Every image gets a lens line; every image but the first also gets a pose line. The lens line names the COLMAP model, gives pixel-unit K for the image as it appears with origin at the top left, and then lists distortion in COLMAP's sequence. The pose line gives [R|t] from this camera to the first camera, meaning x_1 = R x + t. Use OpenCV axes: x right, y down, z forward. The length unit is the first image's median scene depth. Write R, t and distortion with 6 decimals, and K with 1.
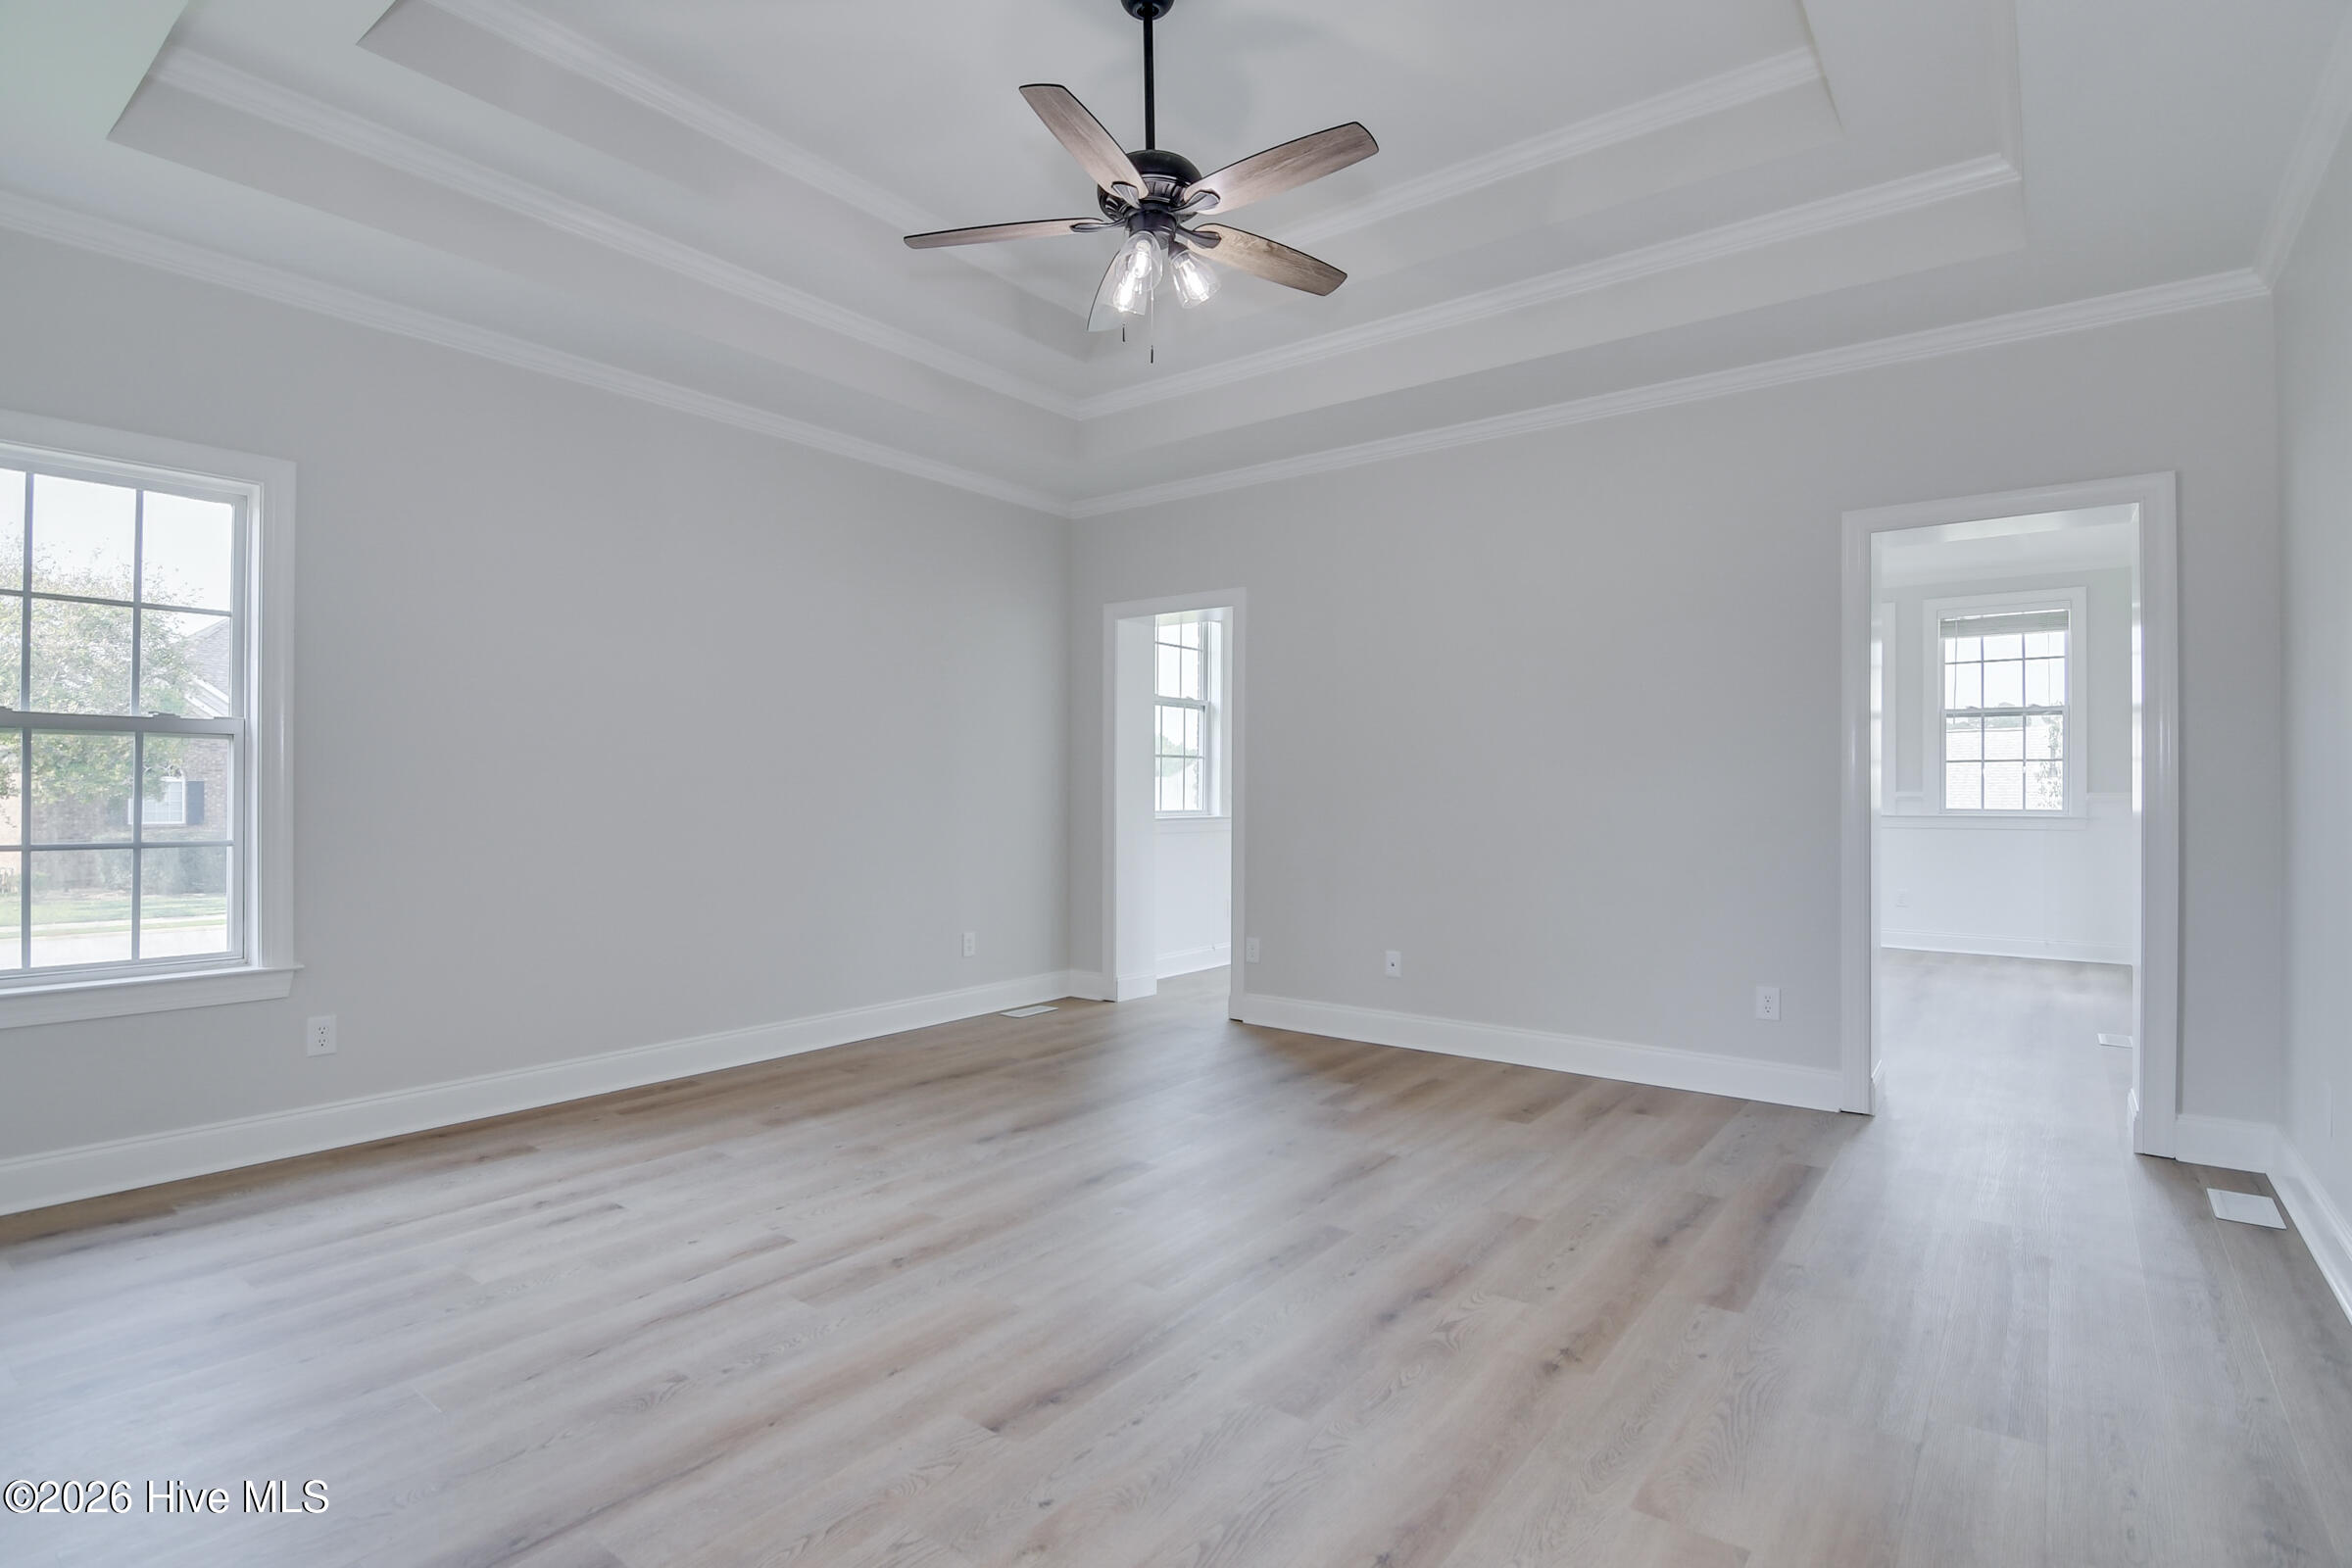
lens RADIAL K [[1140.5, 0, 1161.8], [0, 1140.5, 784.6], [0, 0, 1]] dist [-0.008910, -0.009336]
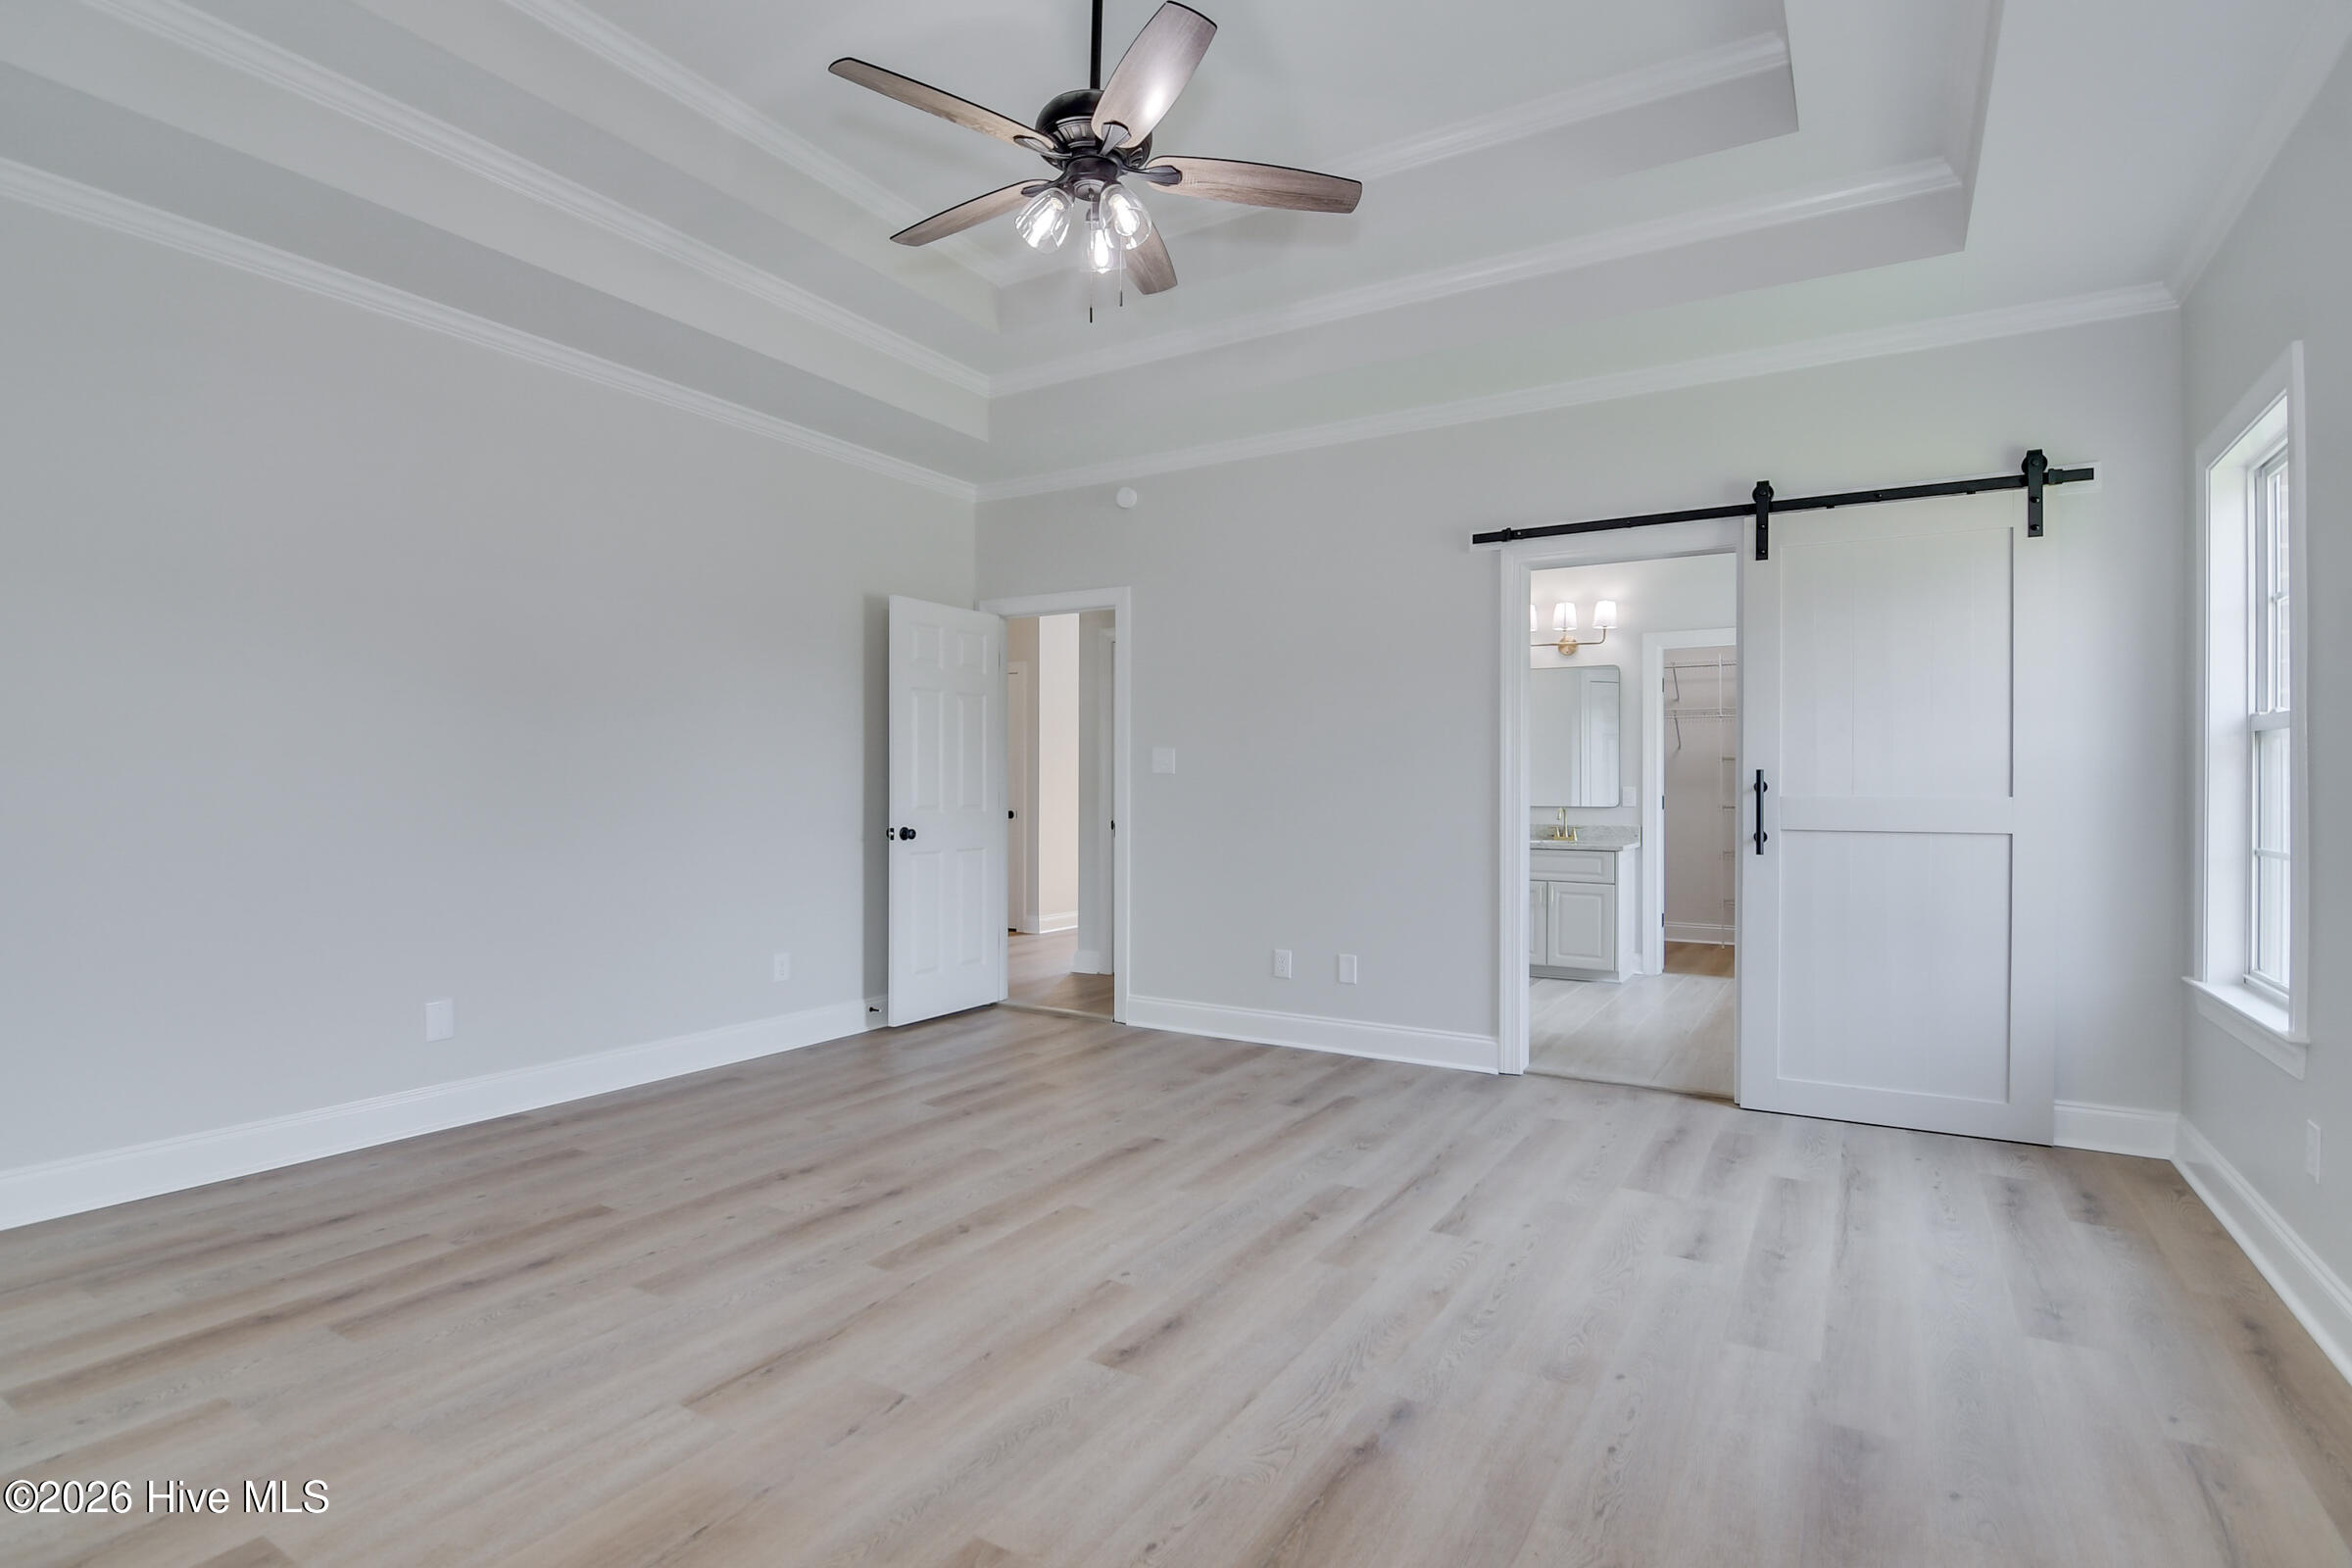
lens RADIAL K [[1140.5, 0, 1163.7], [0, 1140.5, 776.0], [0, 0, 1]] dist [-0.008910, -0.009336]
pose [[-0.994028, -0.007071, -0.108892, 0.033980], [-0.005175, 0.999830, -0.017685, 0.014121], [0.108999, -0.017016, -0.993896, 2.141374]]
